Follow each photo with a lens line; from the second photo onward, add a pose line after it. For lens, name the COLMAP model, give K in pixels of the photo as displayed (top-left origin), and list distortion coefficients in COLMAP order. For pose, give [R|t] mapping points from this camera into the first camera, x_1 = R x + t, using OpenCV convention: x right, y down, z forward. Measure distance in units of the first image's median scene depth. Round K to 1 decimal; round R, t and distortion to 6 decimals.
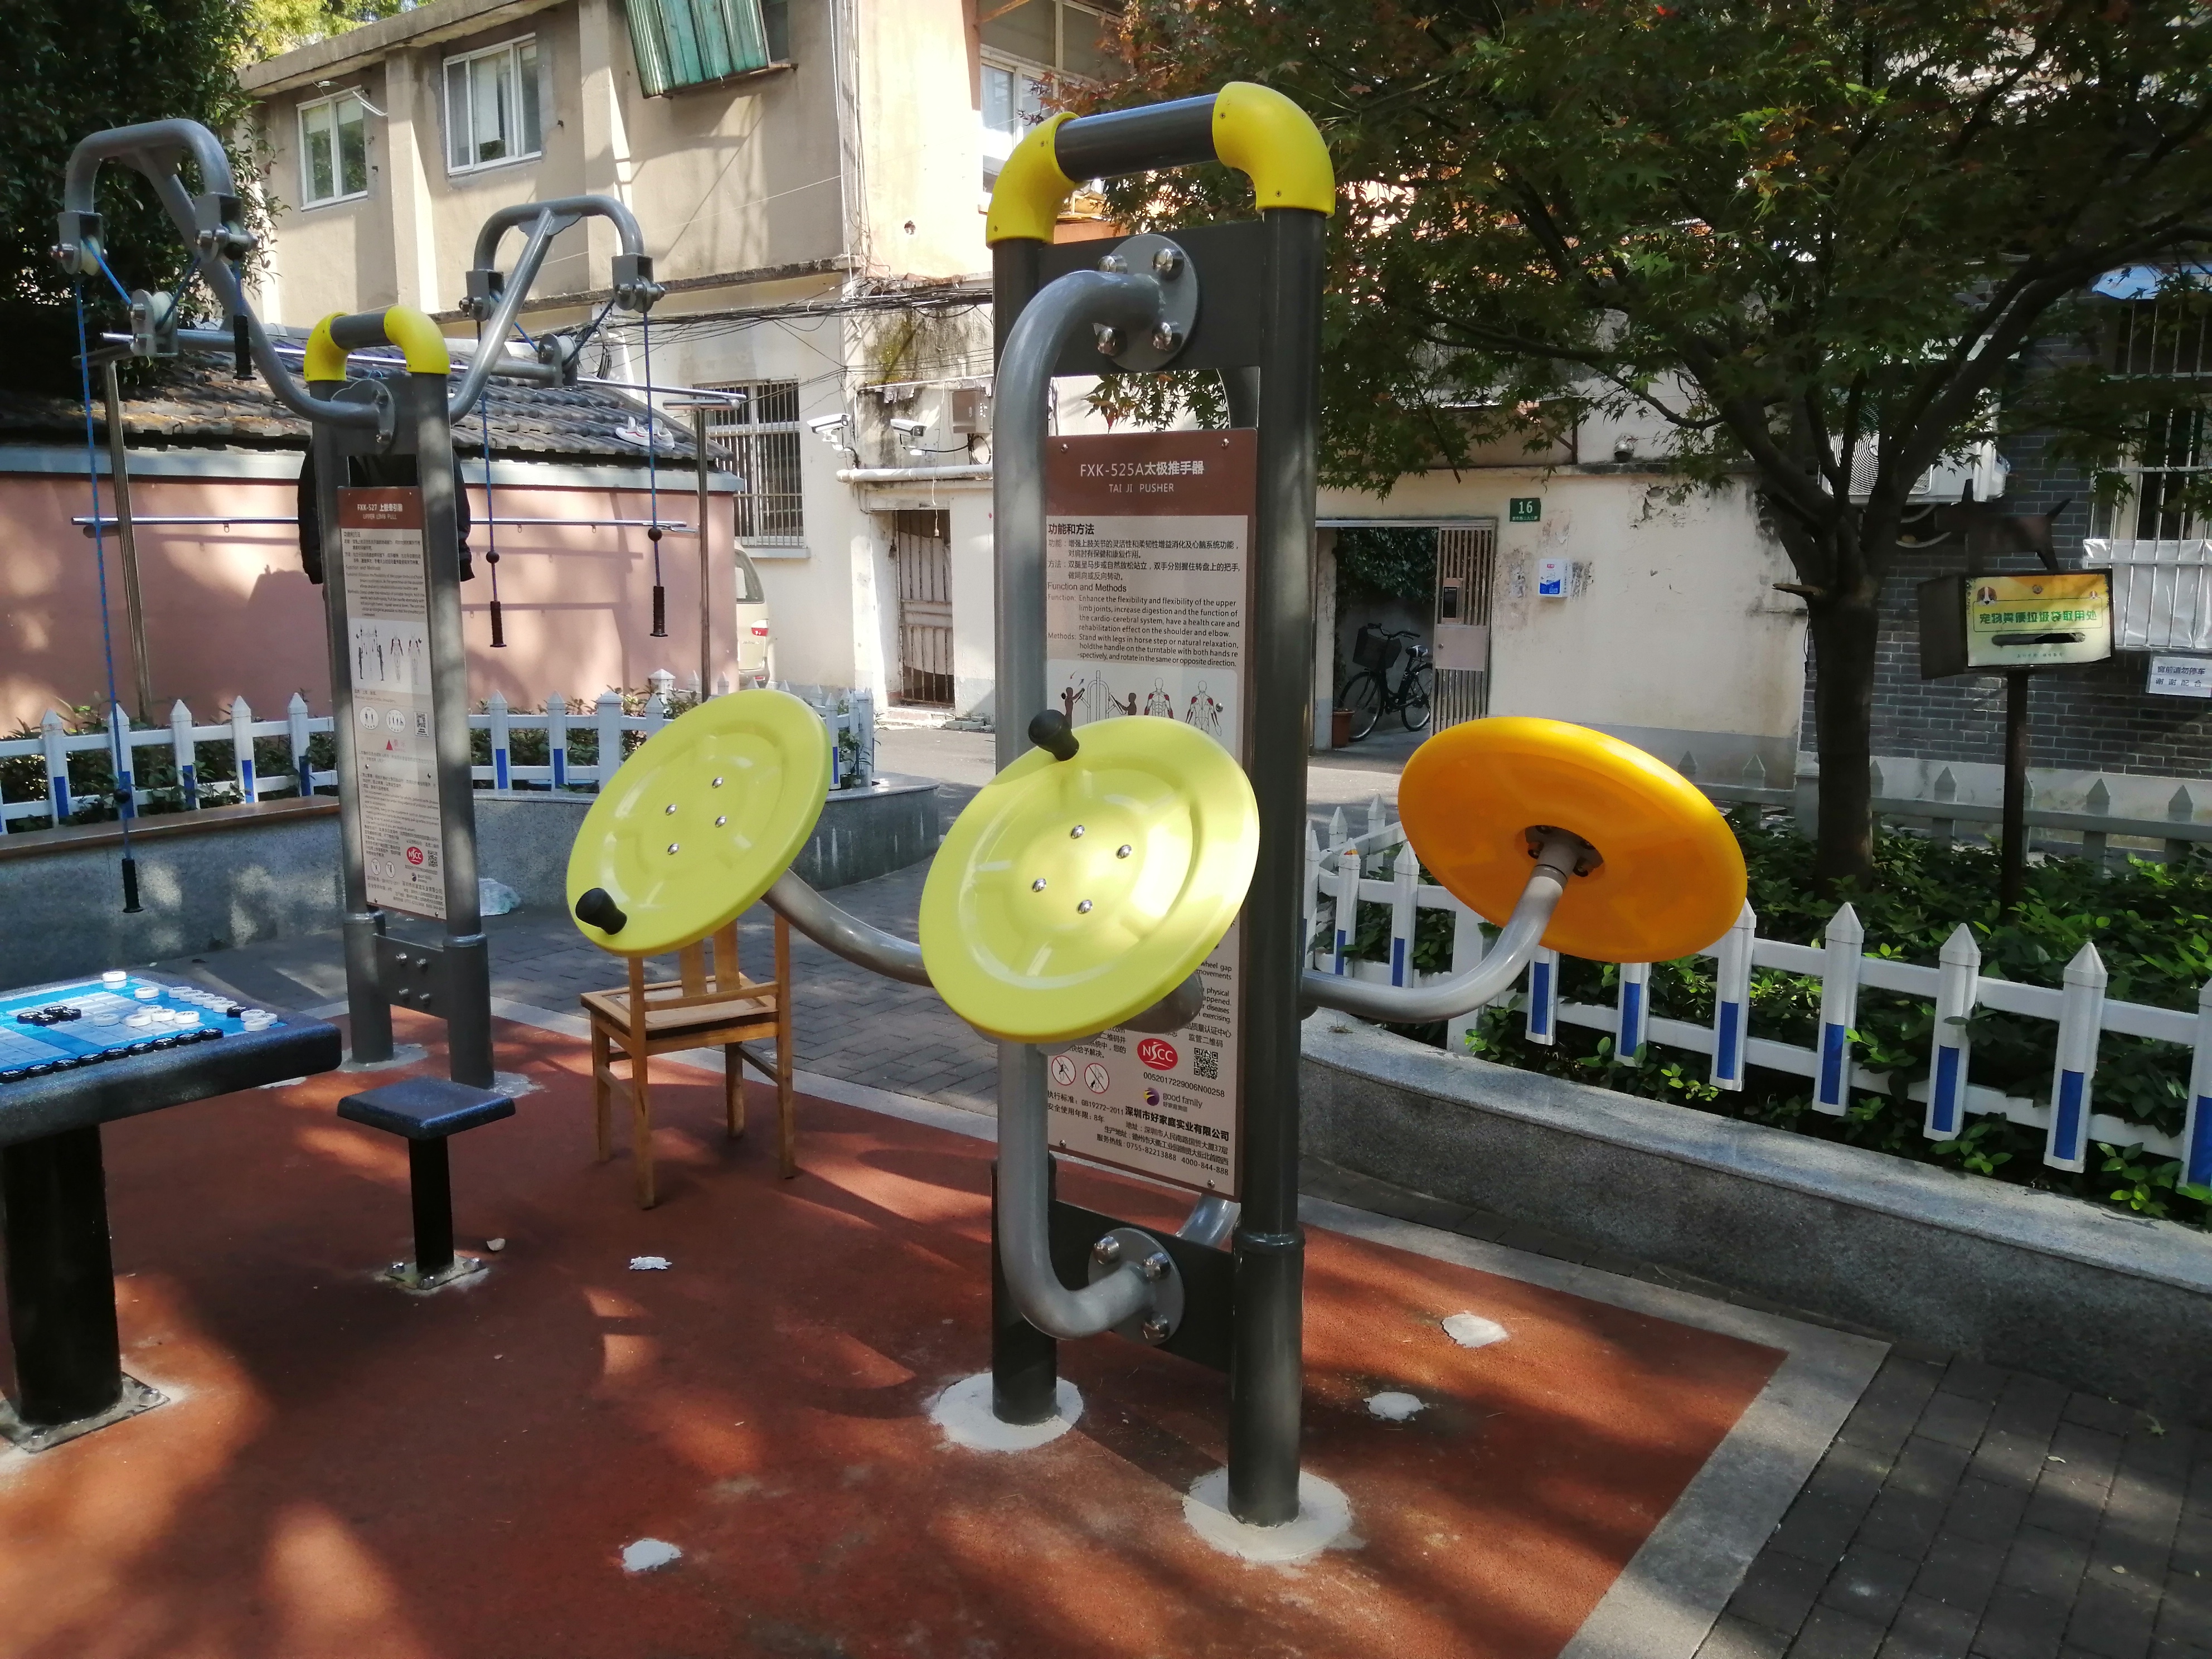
lens RADIAL K [[1692.9, 0, 1097.1], [0, 1692.9, 841.6], [0, 0, 1]] dist [0.120208, -0.222457]
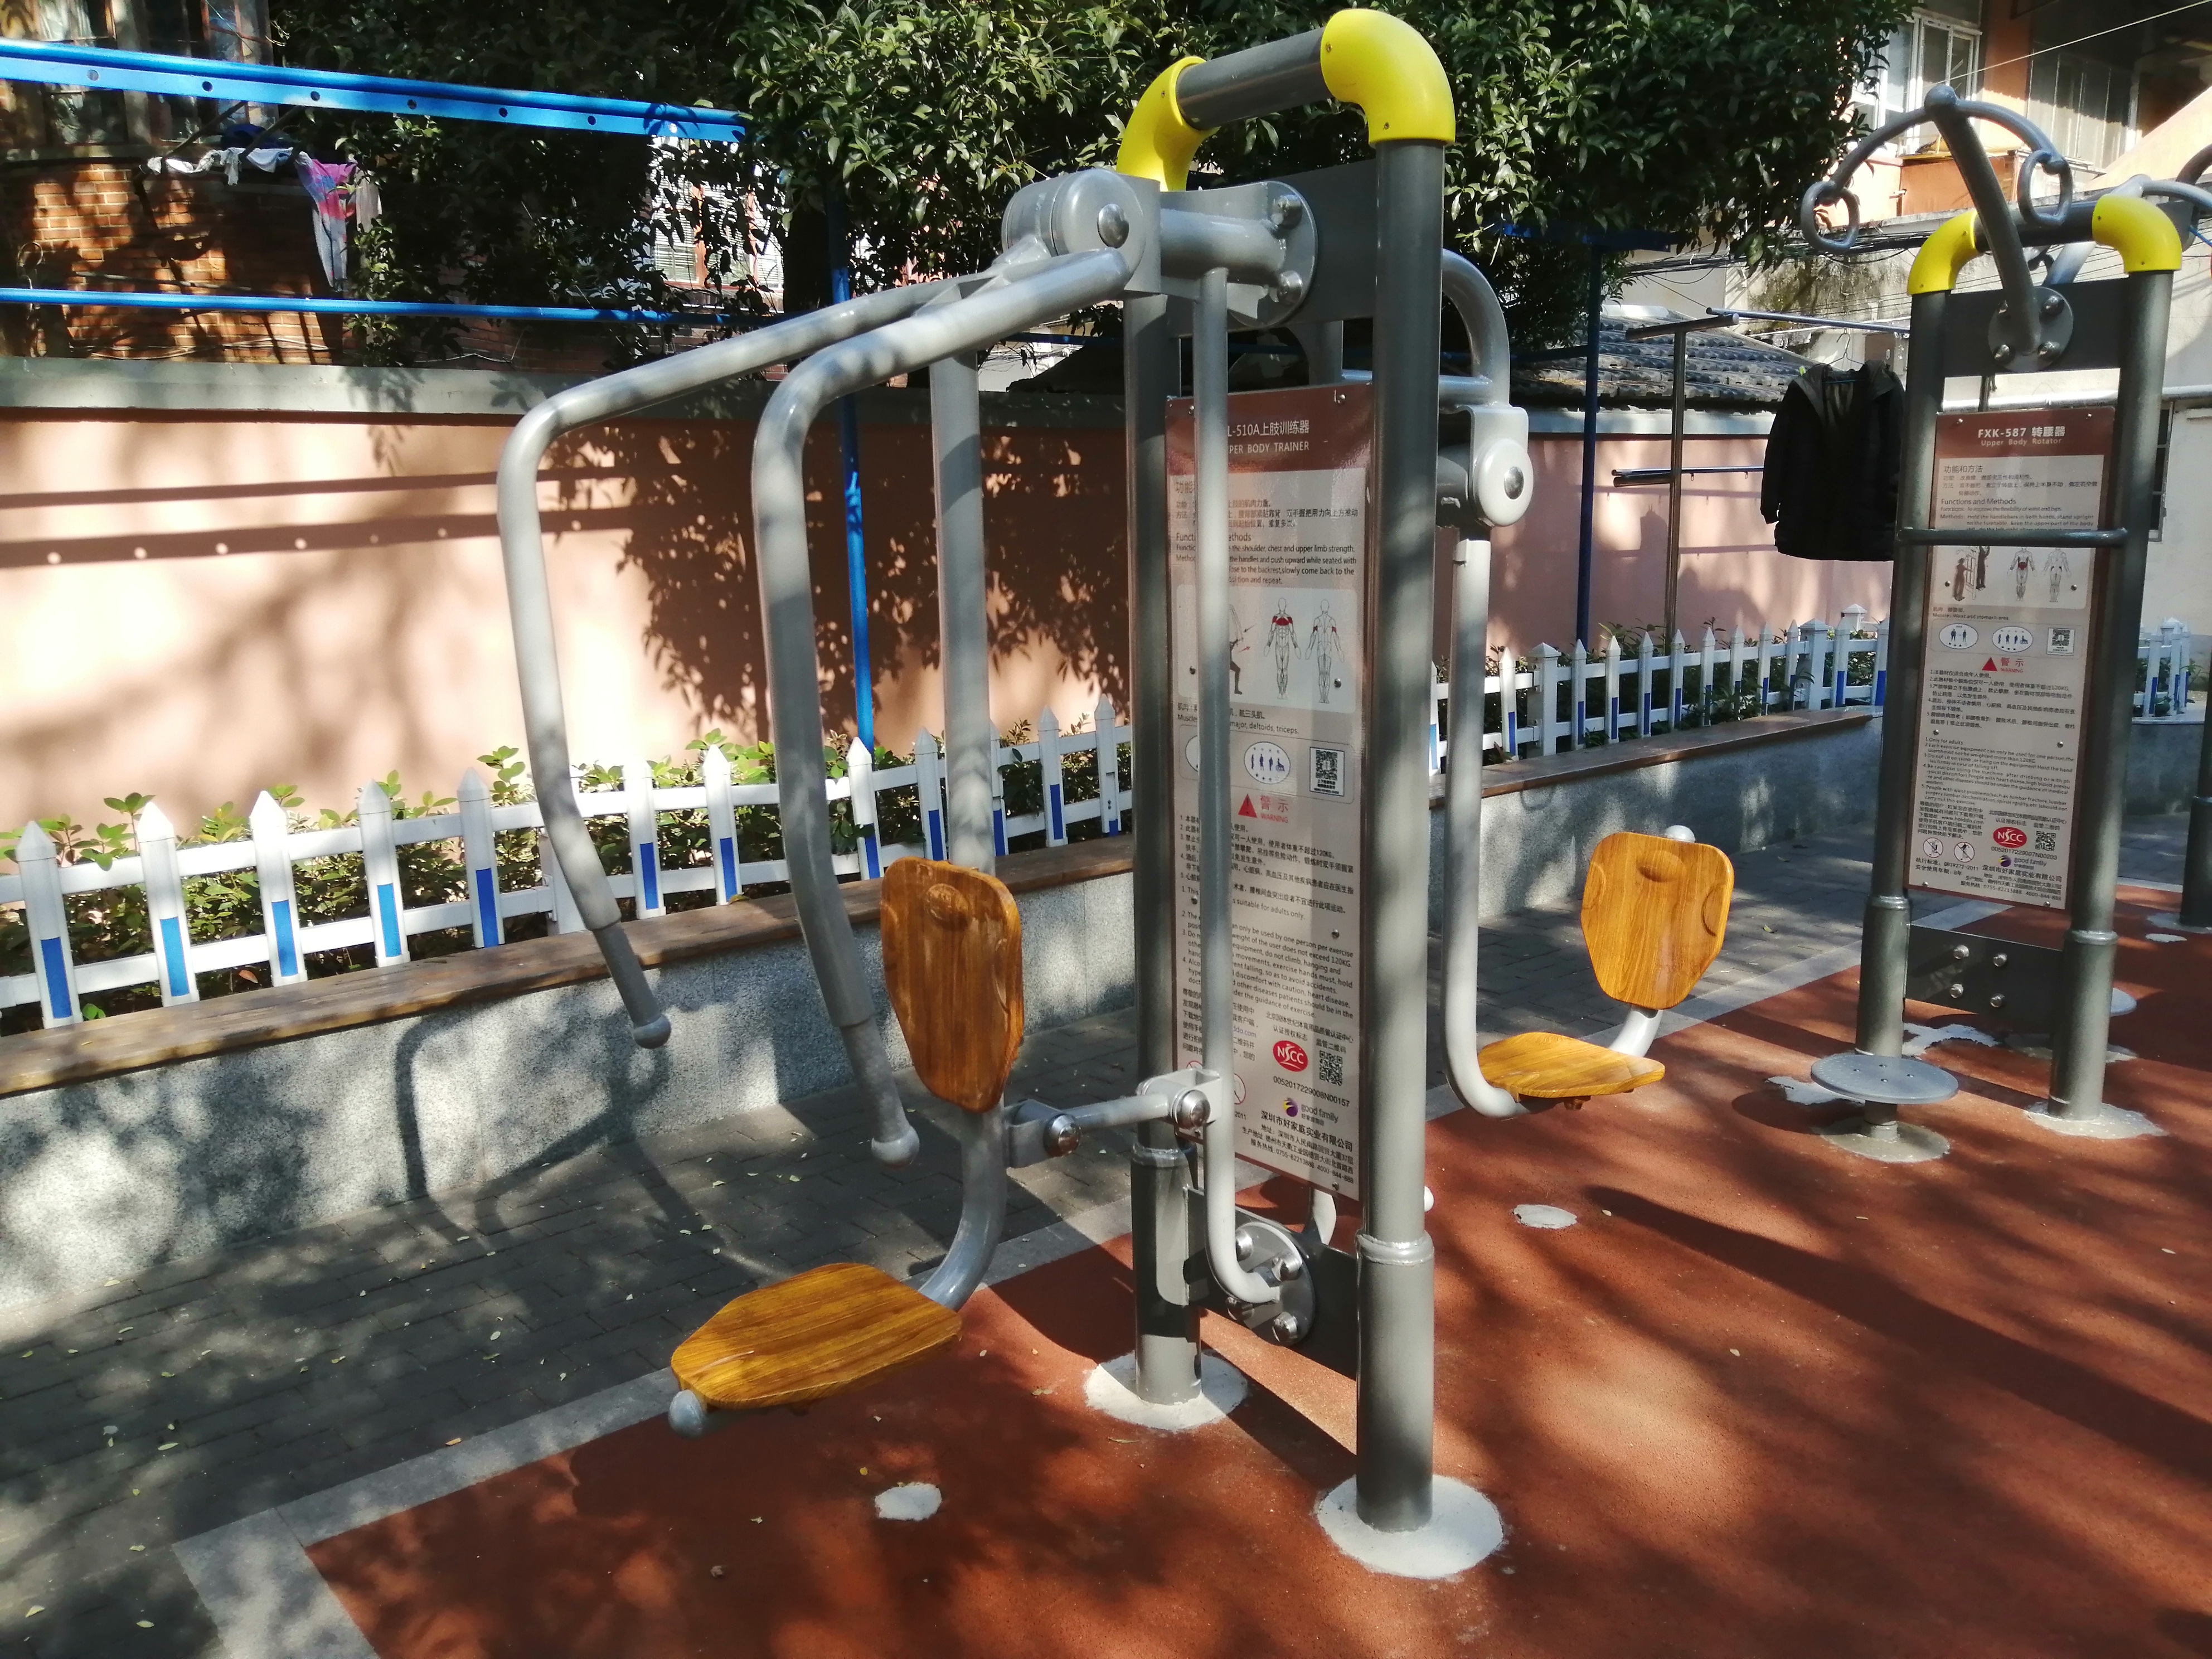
lens RADIAL K [[1692.9, 0, 1097.1], [0, 1692.9, 841.6], [0, 0, 1]] dist [0.120208, -0.222457]
pose [[0.975696, 0.022154, -0.218005, -0.297905], [-0.017139, 0.999544, 0.024871, 0.018464], [0.218456, -0.020530, 0.975631, -0.098975]]
